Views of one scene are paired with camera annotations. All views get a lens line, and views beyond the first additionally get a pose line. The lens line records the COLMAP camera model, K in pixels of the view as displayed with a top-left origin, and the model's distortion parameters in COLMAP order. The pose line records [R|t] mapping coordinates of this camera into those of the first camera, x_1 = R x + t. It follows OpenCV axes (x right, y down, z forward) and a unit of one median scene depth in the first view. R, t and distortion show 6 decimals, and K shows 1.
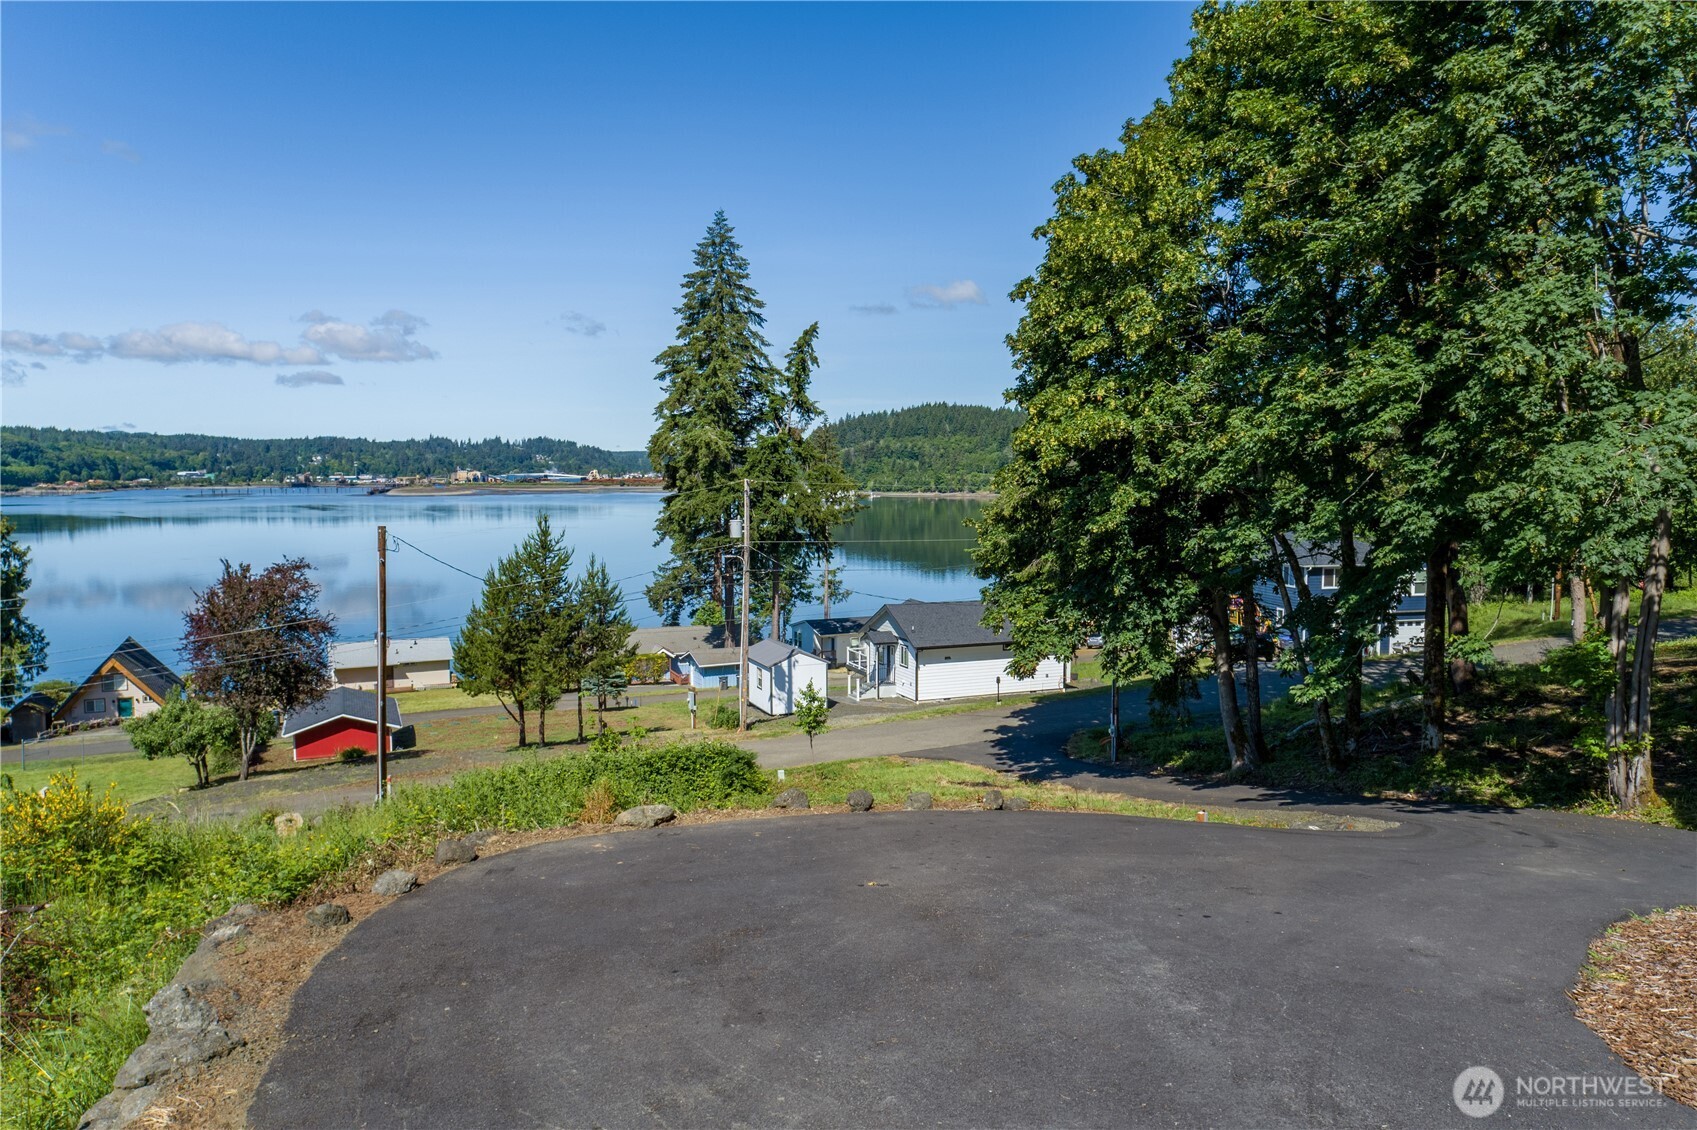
lens RADIAL K [[1160.6, 0, 848.5], [0, 1160.6, 565.0], [0, 0, 1]] dist [0.005804, 0.005525]
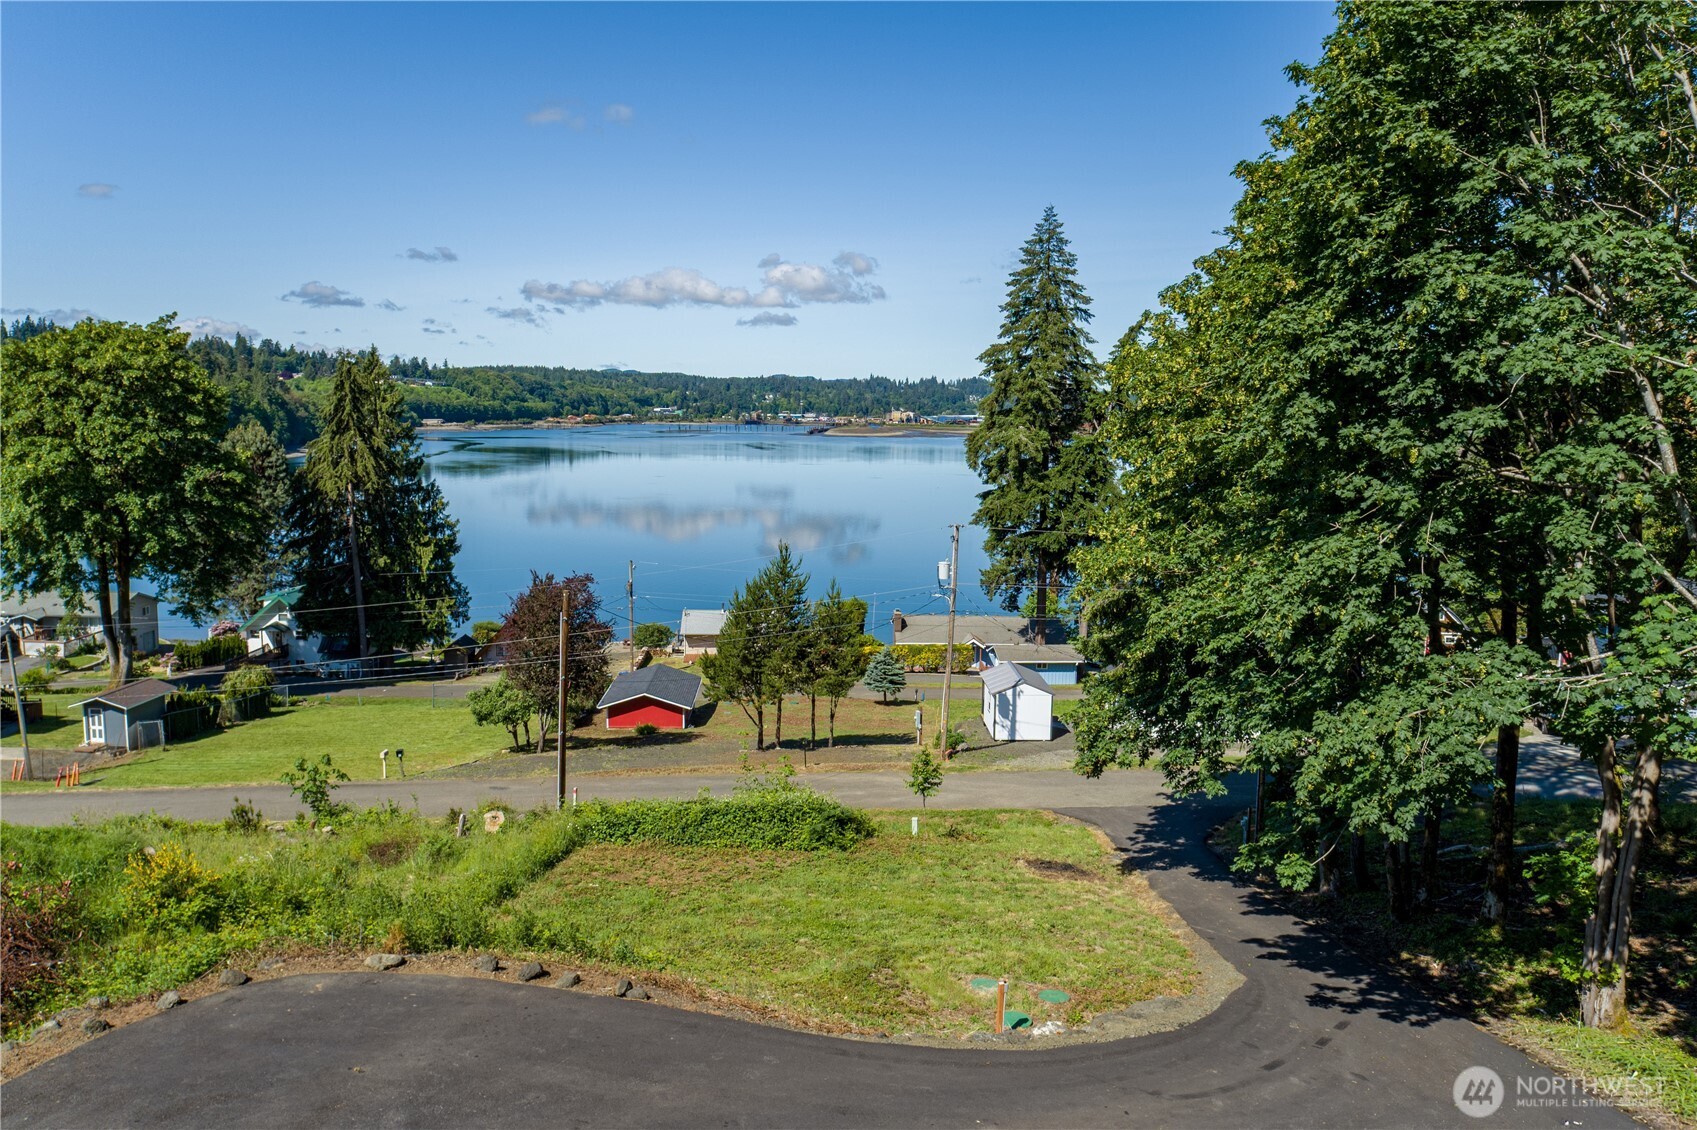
lens RADIAL K [[1198.0, 0, 848.5], [0, 1198.0, 565.0], [0, 0, 1]] dist [0.003264, 0.001392]
pose [[0.930059, 0.066104, -0.361414, 0.118676], [-0.047040, 0.997010, 0.061304, -0.054403], [0.364386, -0.040015, 0.930388, -0.025868]]
